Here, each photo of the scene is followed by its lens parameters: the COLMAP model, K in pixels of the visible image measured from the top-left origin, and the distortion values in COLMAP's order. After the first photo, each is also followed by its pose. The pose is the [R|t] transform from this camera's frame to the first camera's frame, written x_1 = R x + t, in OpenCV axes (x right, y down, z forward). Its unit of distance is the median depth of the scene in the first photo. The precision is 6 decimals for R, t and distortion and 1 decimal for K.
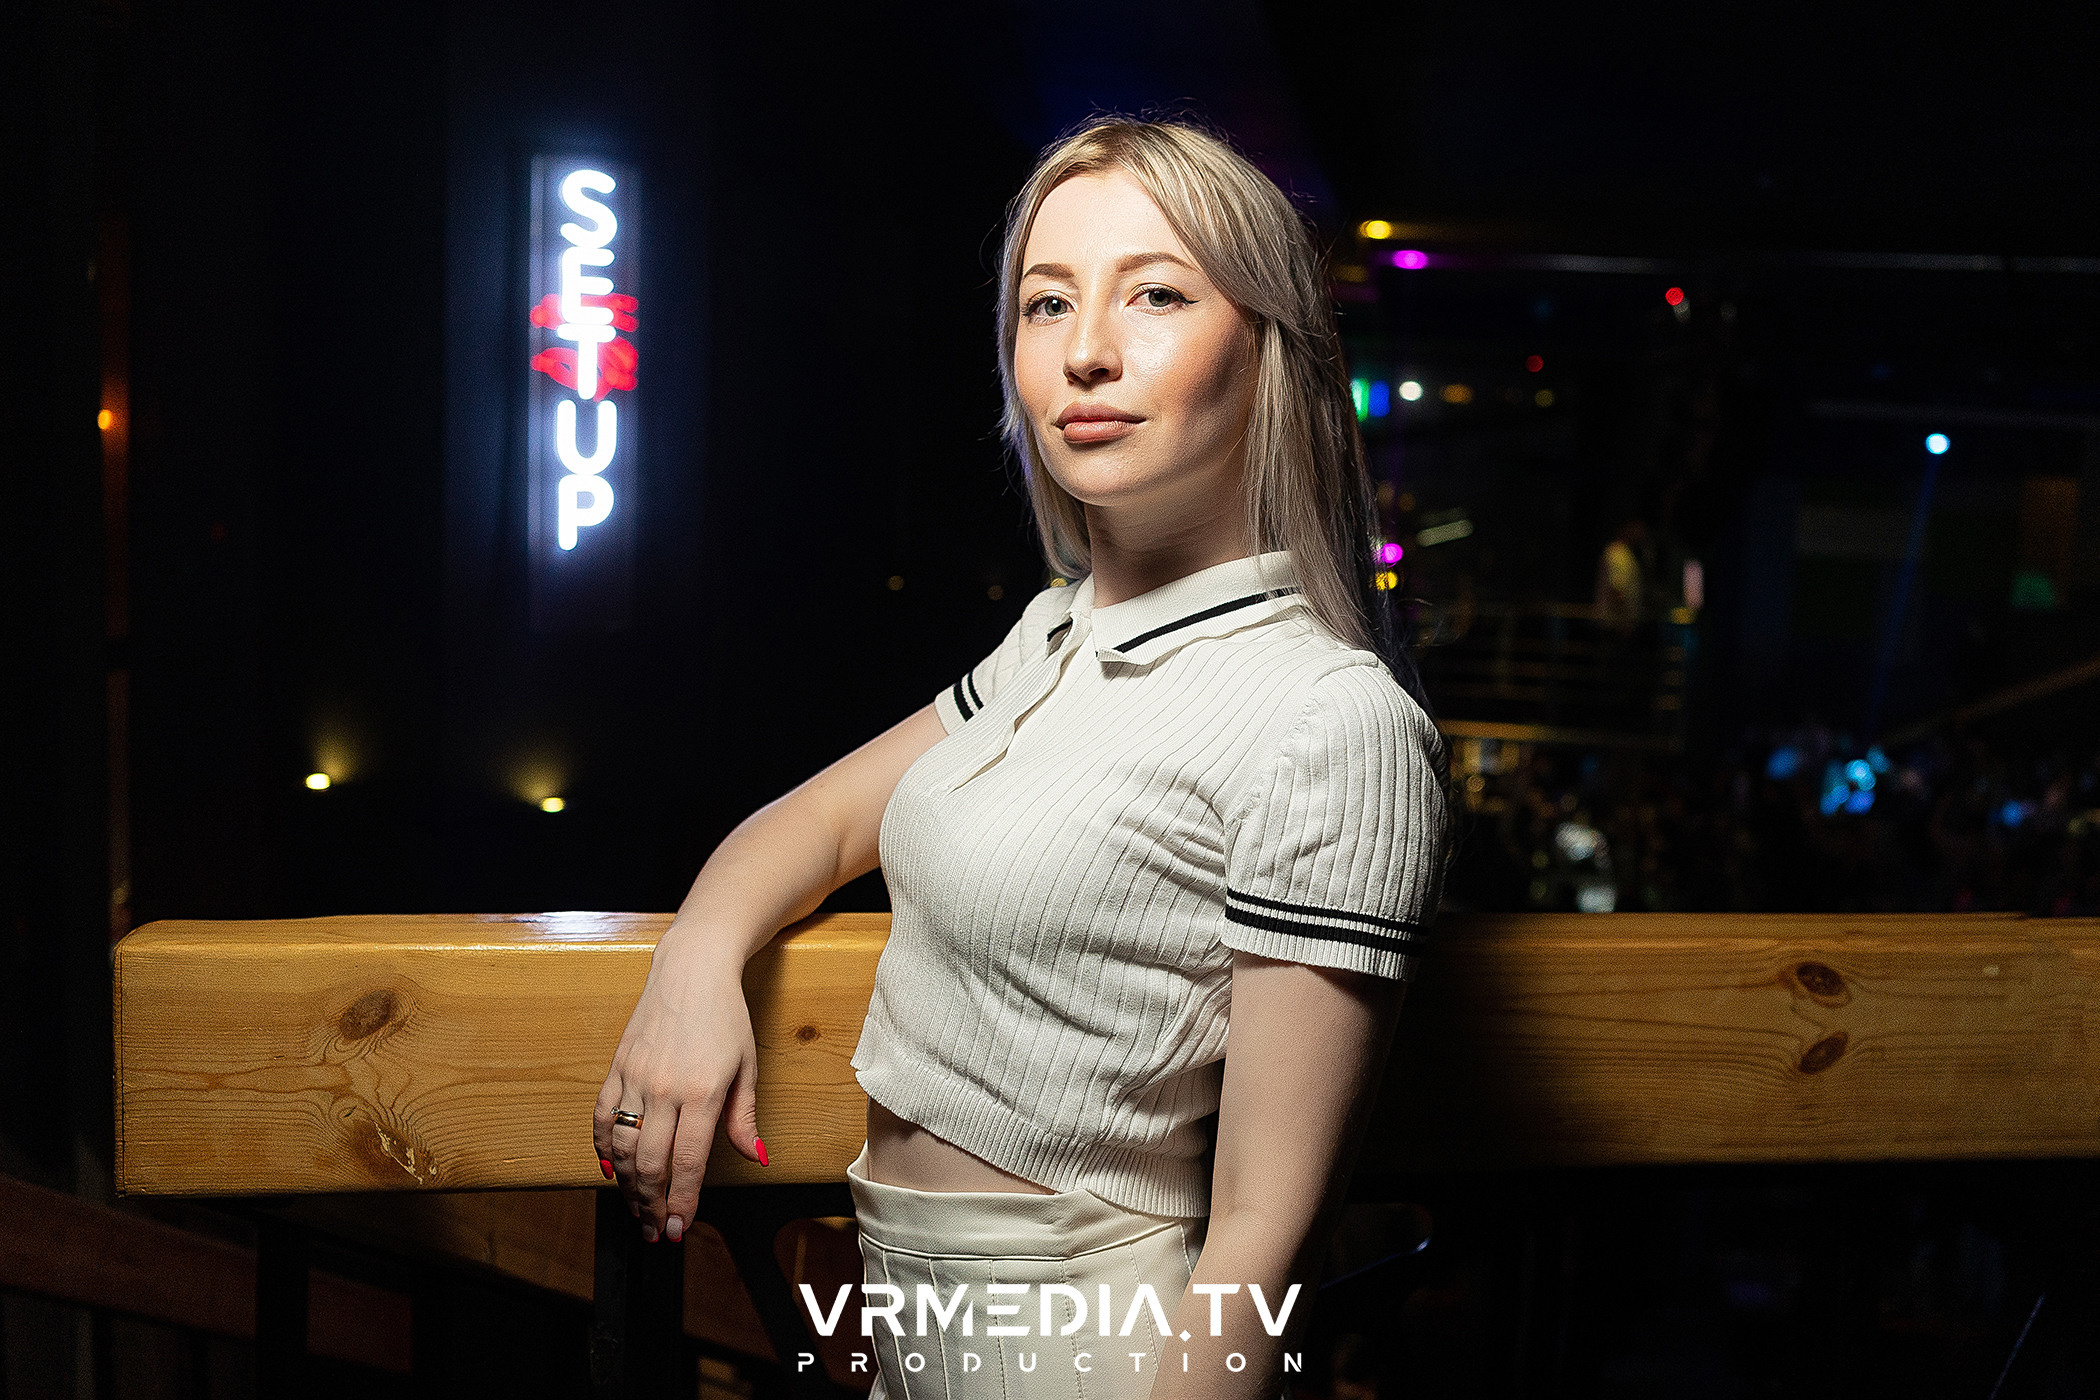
lens RADIAL K [[2184.0, 0, 1046.4], [0, 2184.0, 709.3], [0, 0, 1]] dist [0.003656, 0.000000]
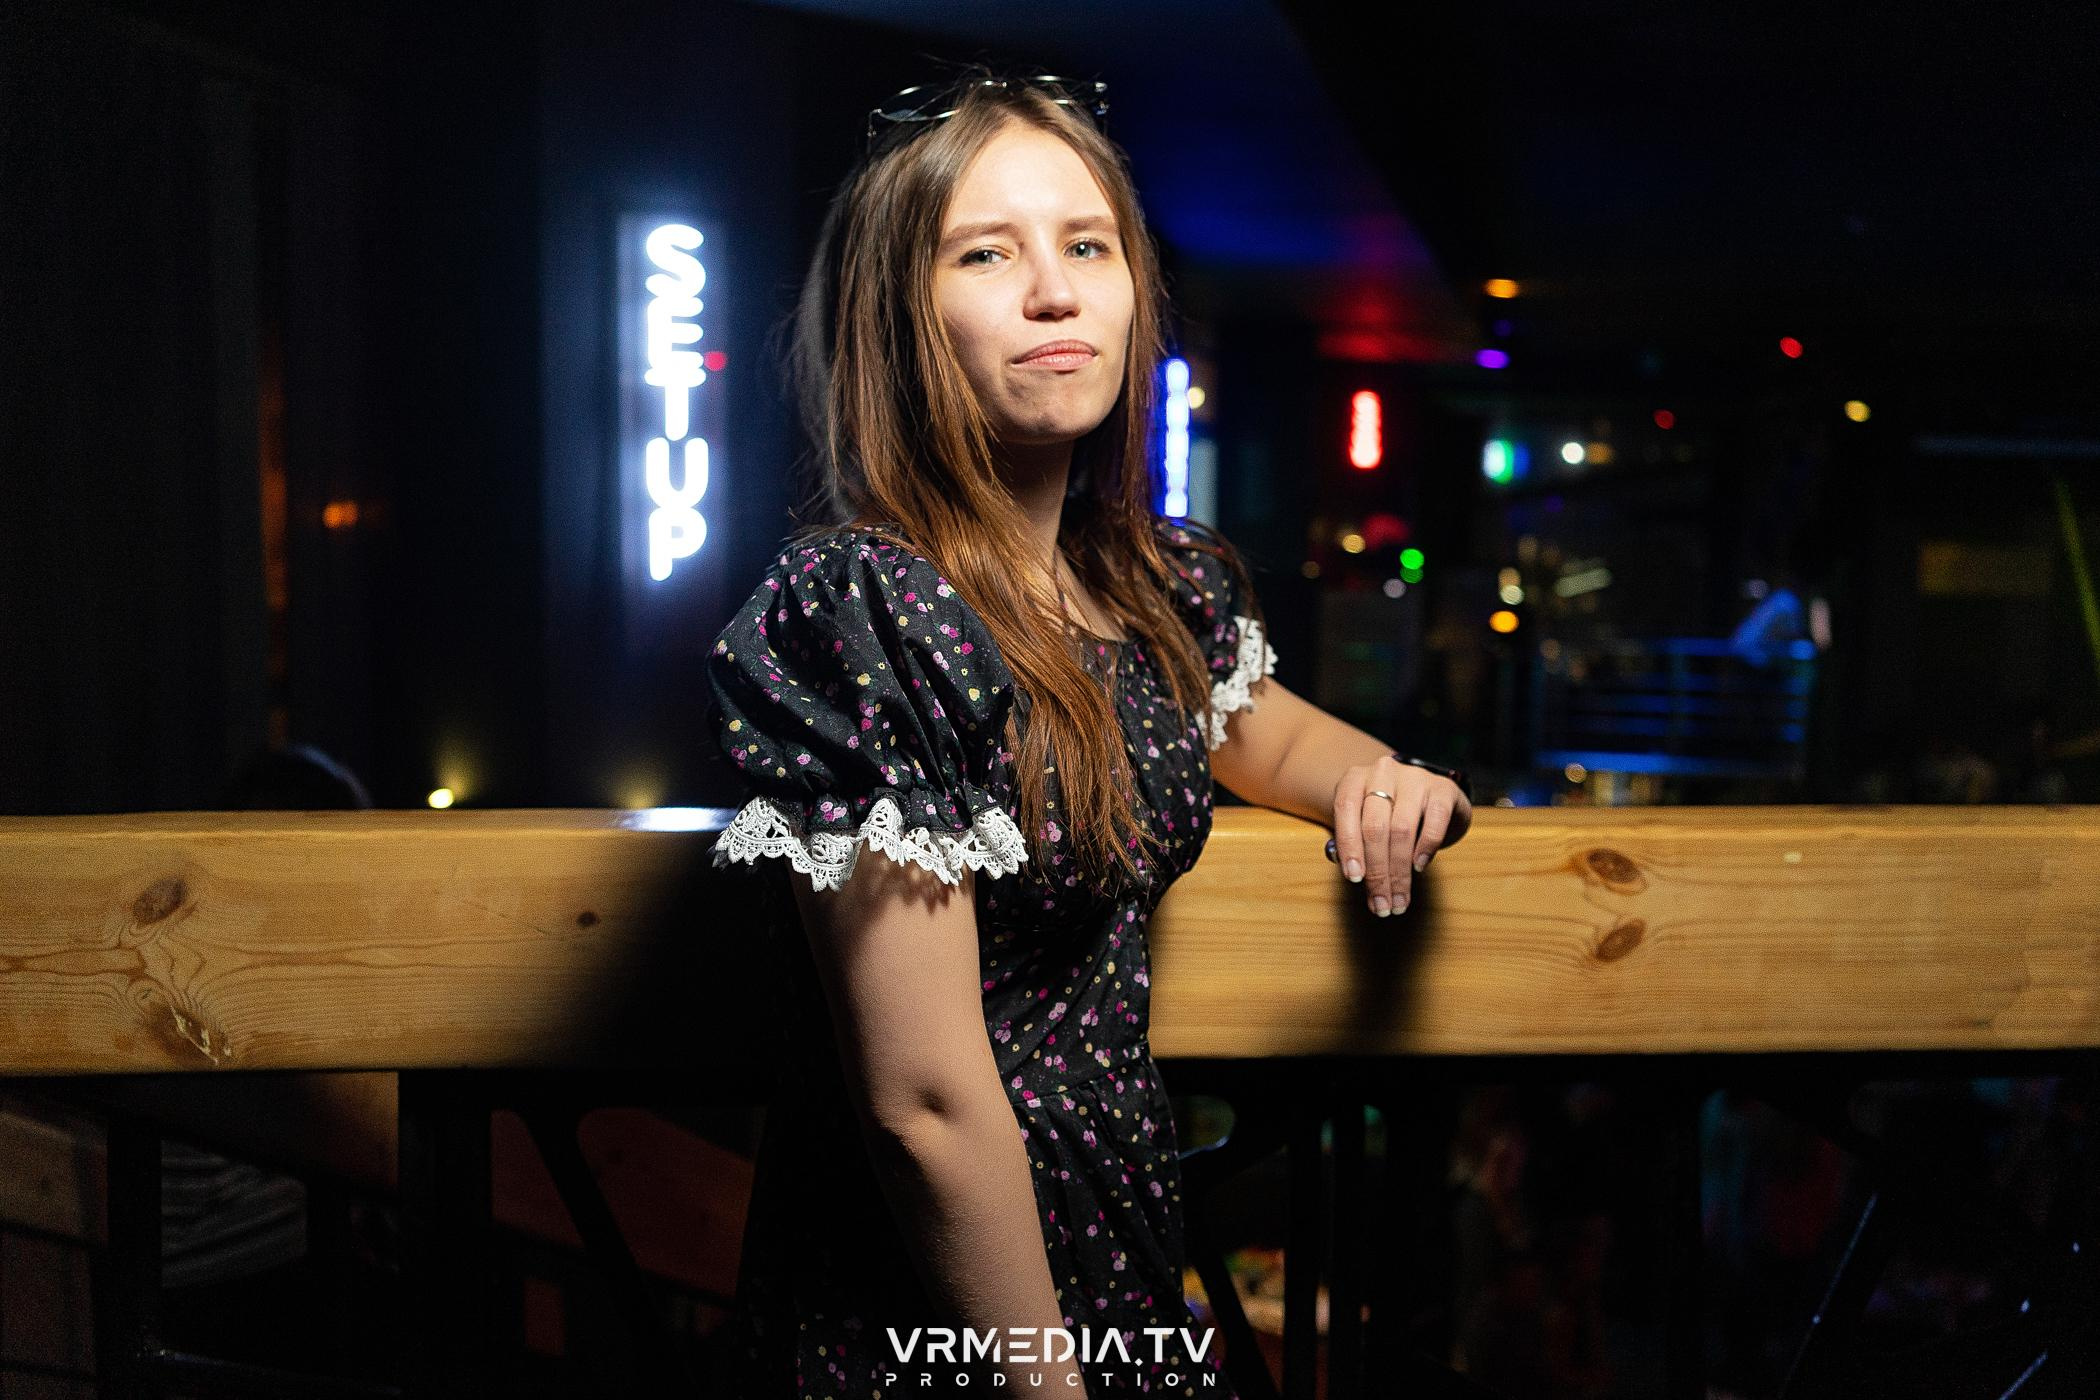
lens RADIAL K [[2048.6, 0, 1053.7], [0, 2048.6, 690.5], [0, 0, 1]] dist [0.004497, 0.000000]
pose [[0.996896, -0.018434, -0.076543, 0.171768], [0.015815, 0.999273, -0.034685, 0.071441], [0.077127, 0.033367, 0.996463, 0.045280]]
